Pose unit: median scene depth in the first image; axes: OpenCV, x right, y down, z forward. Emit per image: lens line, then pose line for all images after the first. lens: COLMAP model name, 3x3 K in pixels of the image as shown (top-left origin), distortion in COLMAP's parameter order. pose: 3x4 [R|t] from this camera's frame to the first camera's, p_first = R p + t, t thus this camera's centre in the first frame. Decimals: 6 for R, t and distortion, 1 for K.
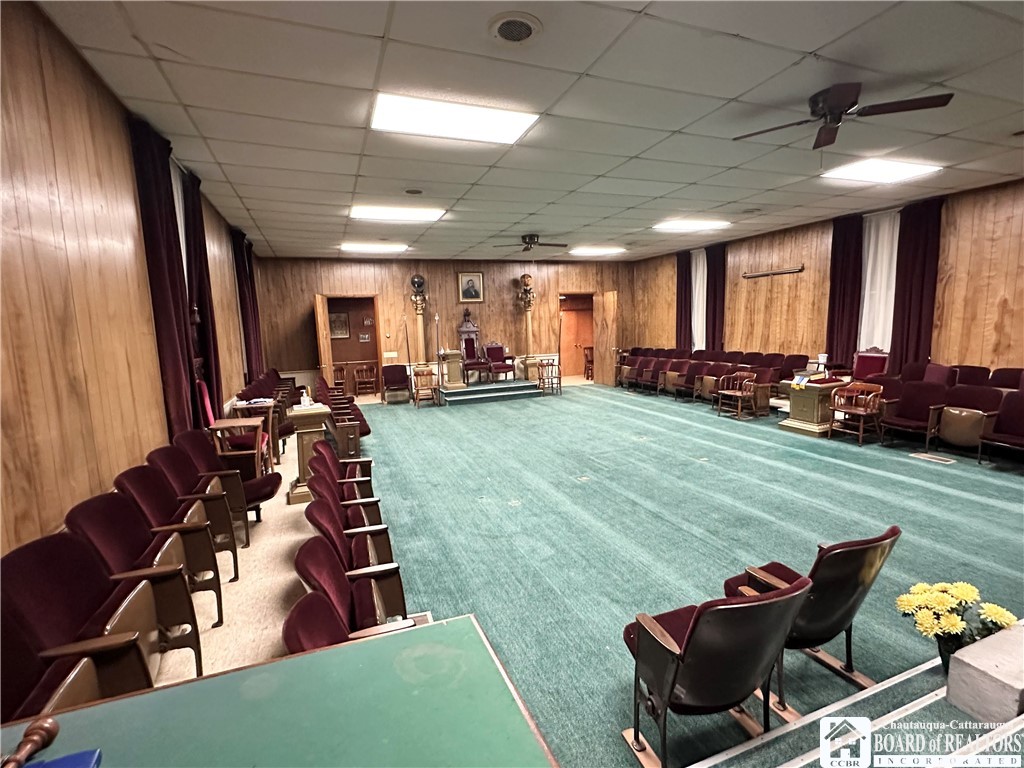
lens RADIAL K [[491.9, 0, 512.0], [0, 491.9, 384.0], [0, 0, 1]] dist [-0.002838, -0.000412]
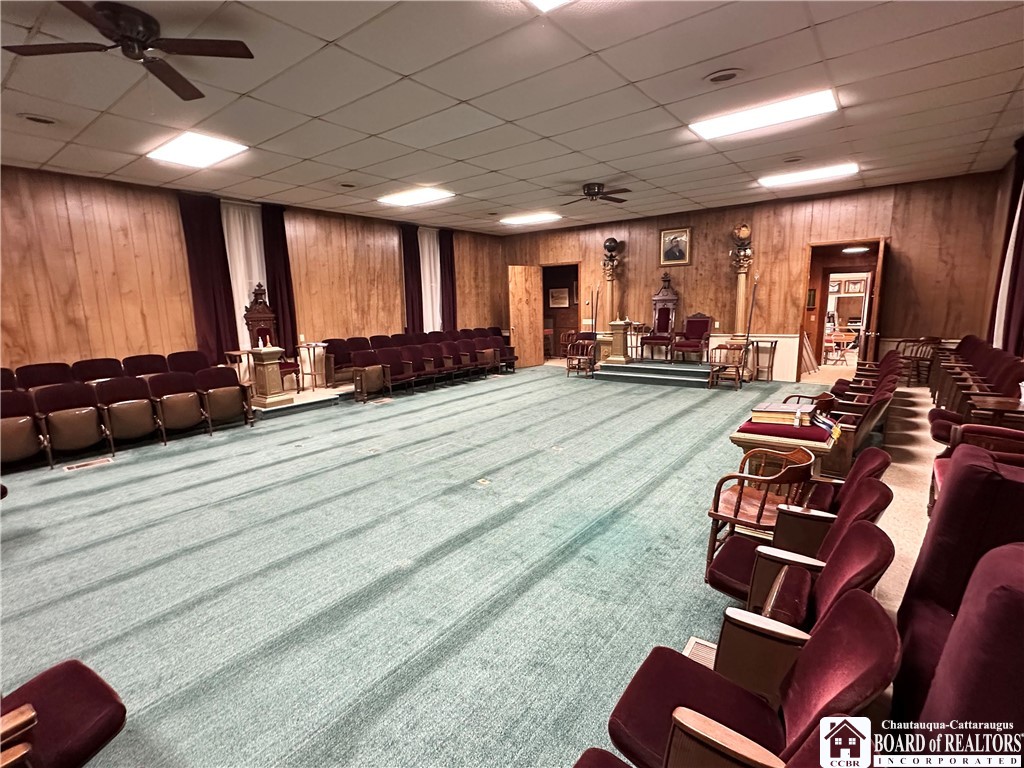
lens RADIAL K [[491.9, 0, 512.0], [0, 491.9, 384.0], [0, 0, 1]] dist [-0.002838, -0.000412]
pose [[0.519563, 0.162639, -0.838811, 0.511456], [-0.099227, 0.986559, 0.129825, -0.046929], [0.848651, 0.015781, 0.528718, 0.323206]]
